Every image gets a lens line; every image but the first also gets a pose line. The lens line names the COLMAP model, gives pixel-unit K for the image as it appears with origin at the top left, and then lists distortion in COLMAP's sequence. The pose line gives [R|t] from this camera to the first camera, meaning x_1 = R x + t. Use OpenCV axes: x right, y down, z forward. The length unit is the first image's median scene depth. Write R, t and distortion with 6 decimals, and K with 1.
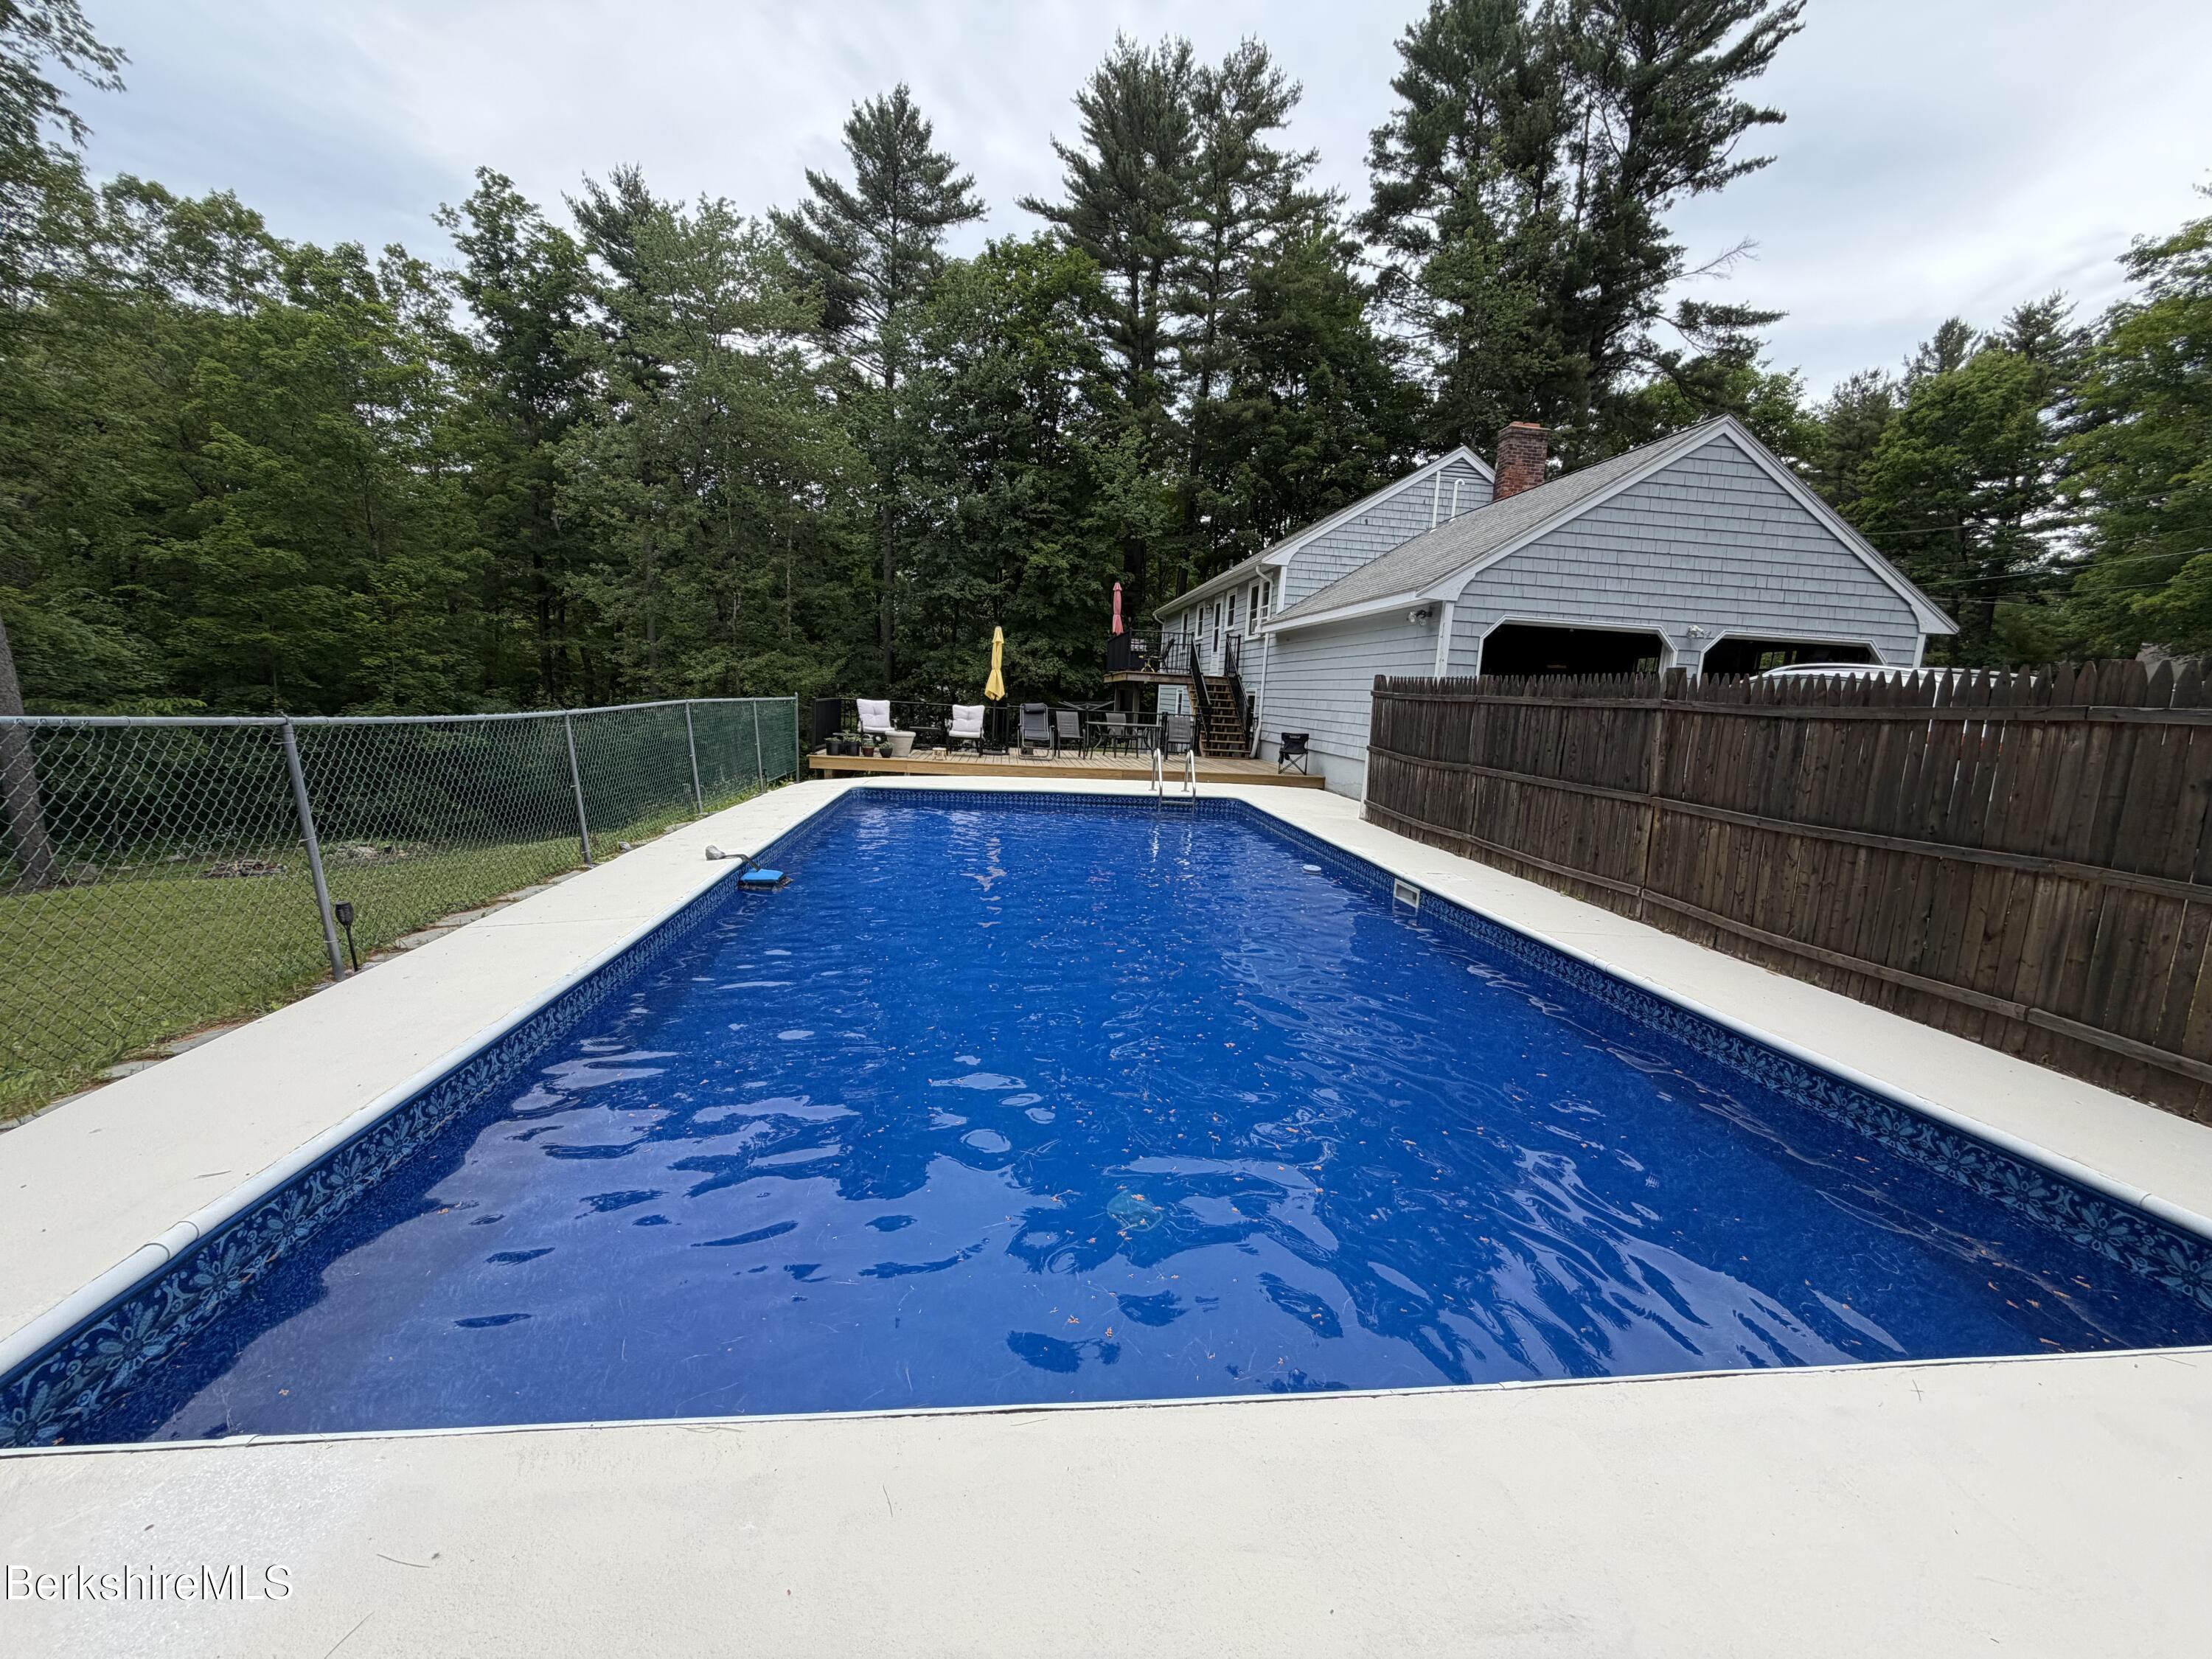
lens RADIAL K [[890.3, 0, 1097.1], [0, 890.3, 836.3], [0, 0, 1]] dist [0.000949, 0.000973]
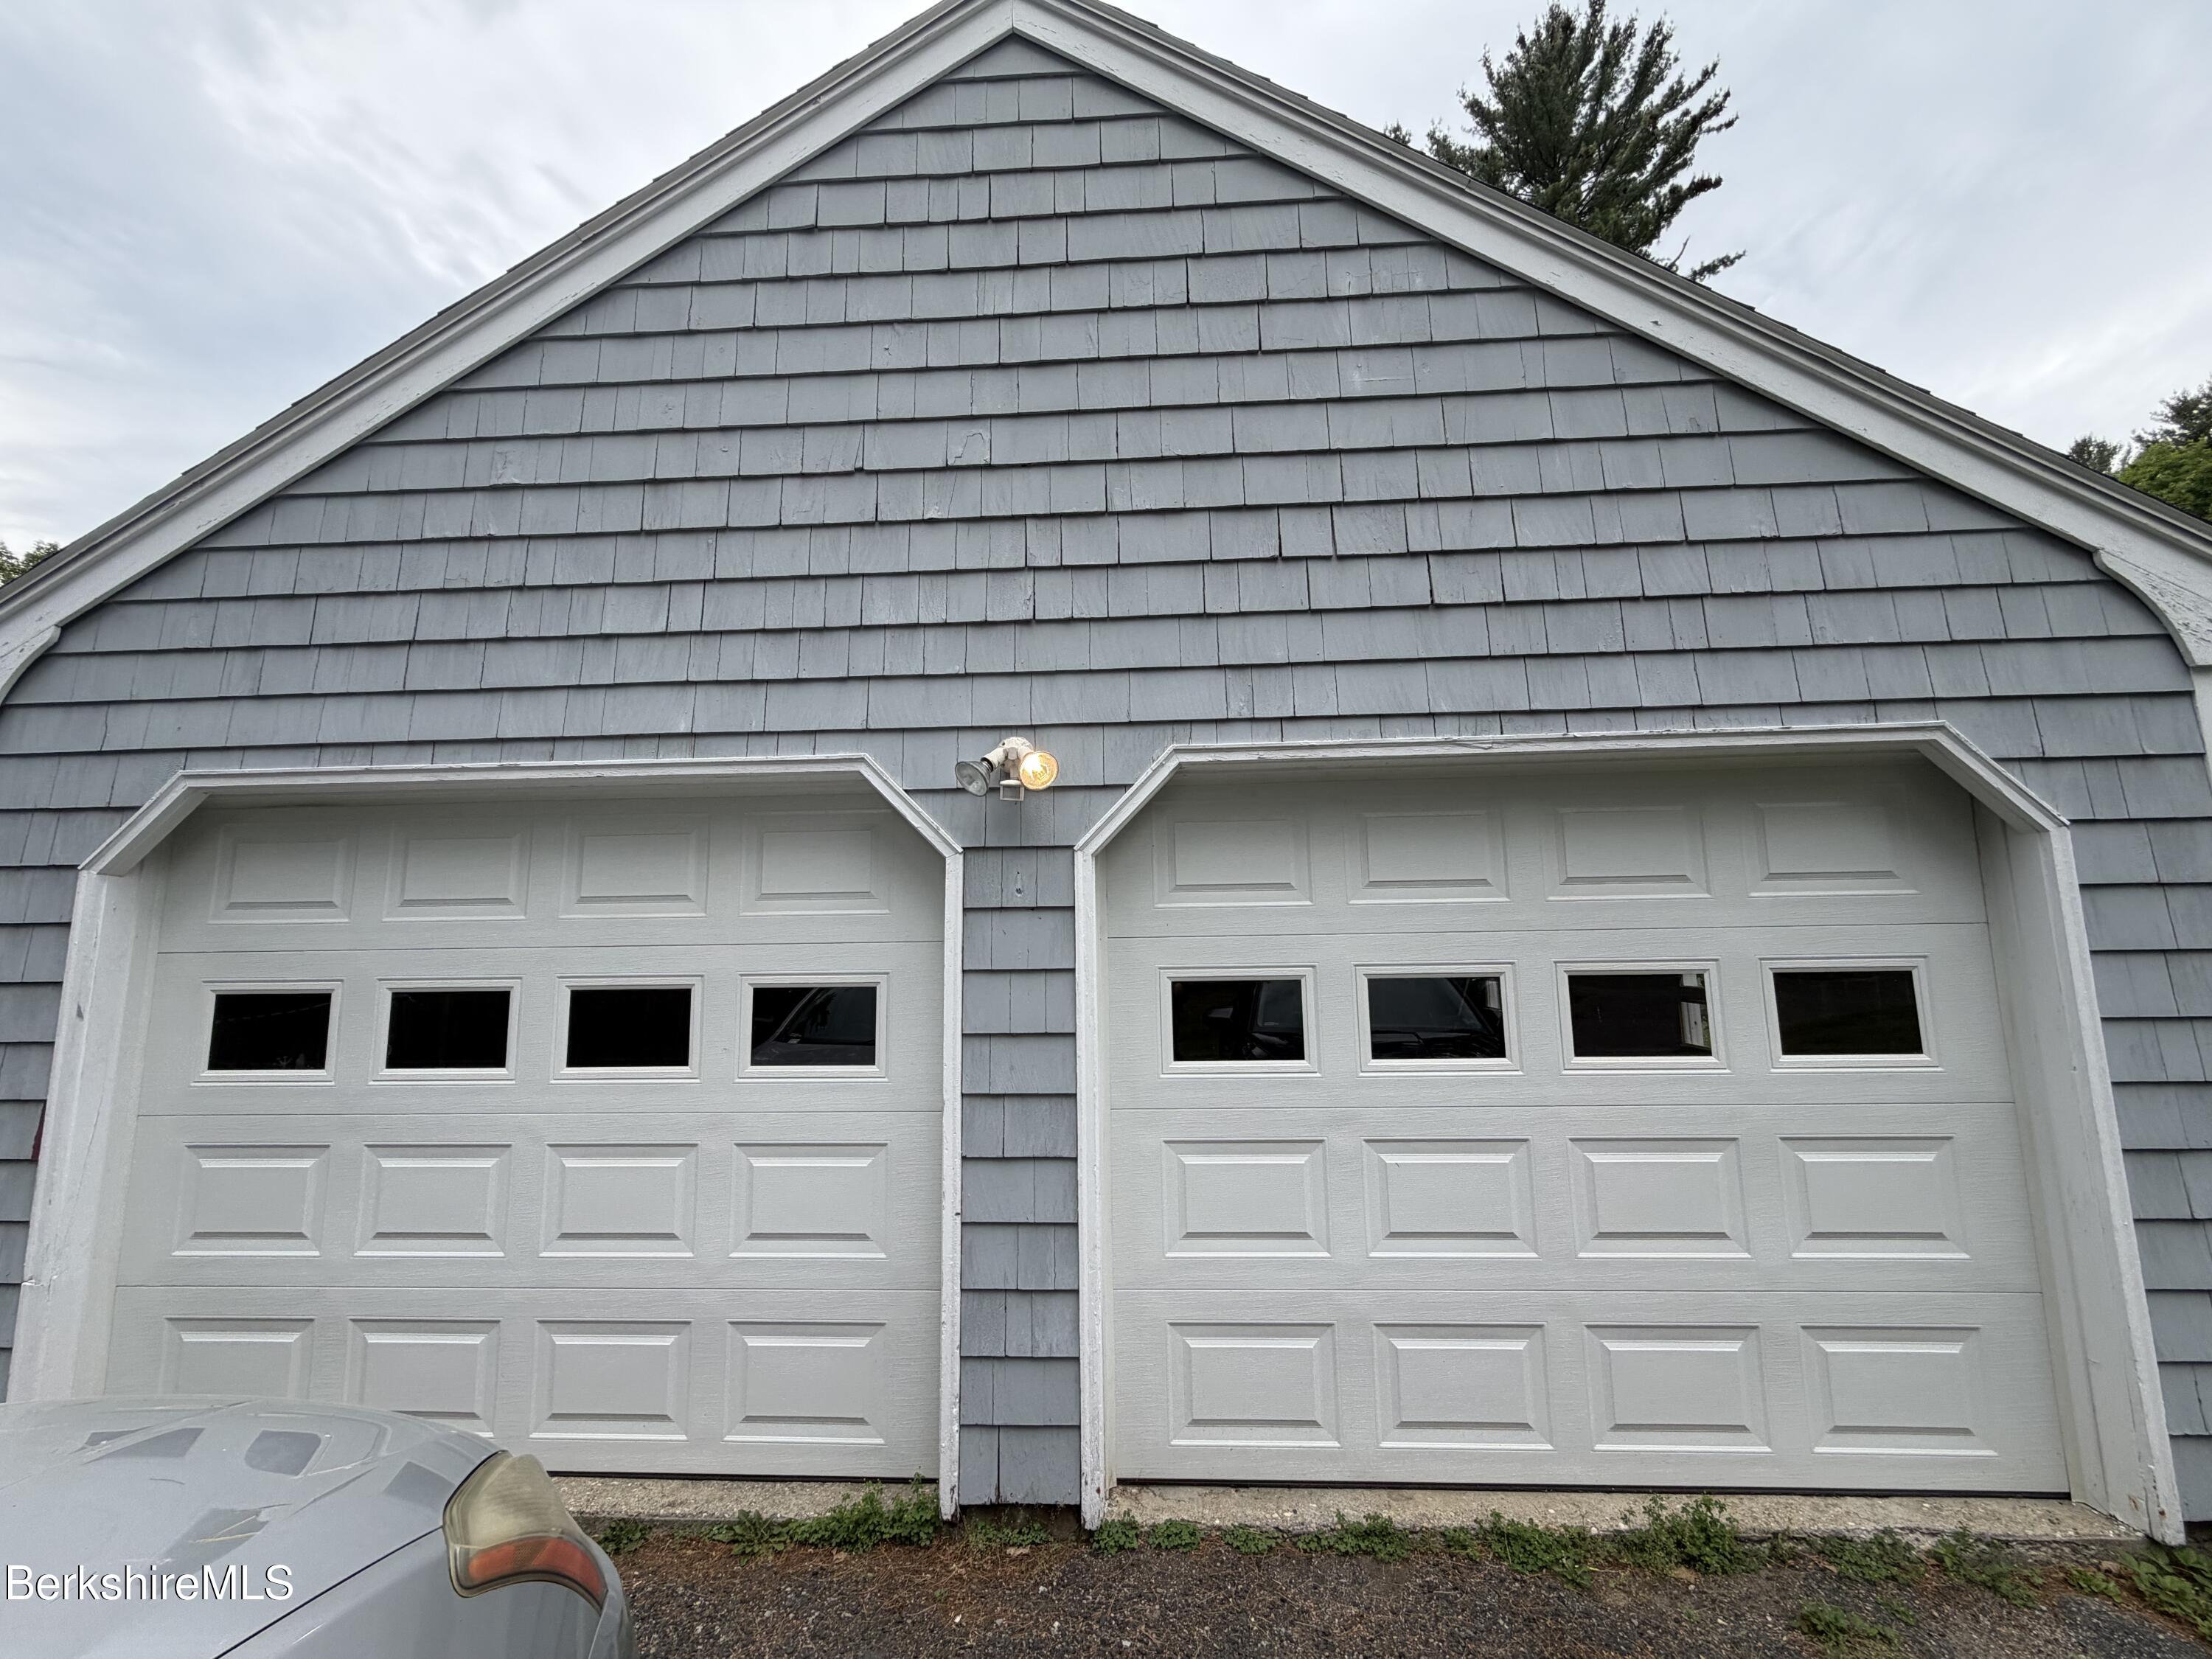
lens RADIAL K [[890.3, 0, 1102.3], [0, 890.3, 825.0], [0, 0, 1]] dist [0.000949, 0.000973]
pose [[0.985130, -0.089716, -0.146524, 0.729259], [0.043451, 0.955206, -0.292736, -0.150206], [0.166223, 0.282016, 0.944900, 0.804573]]
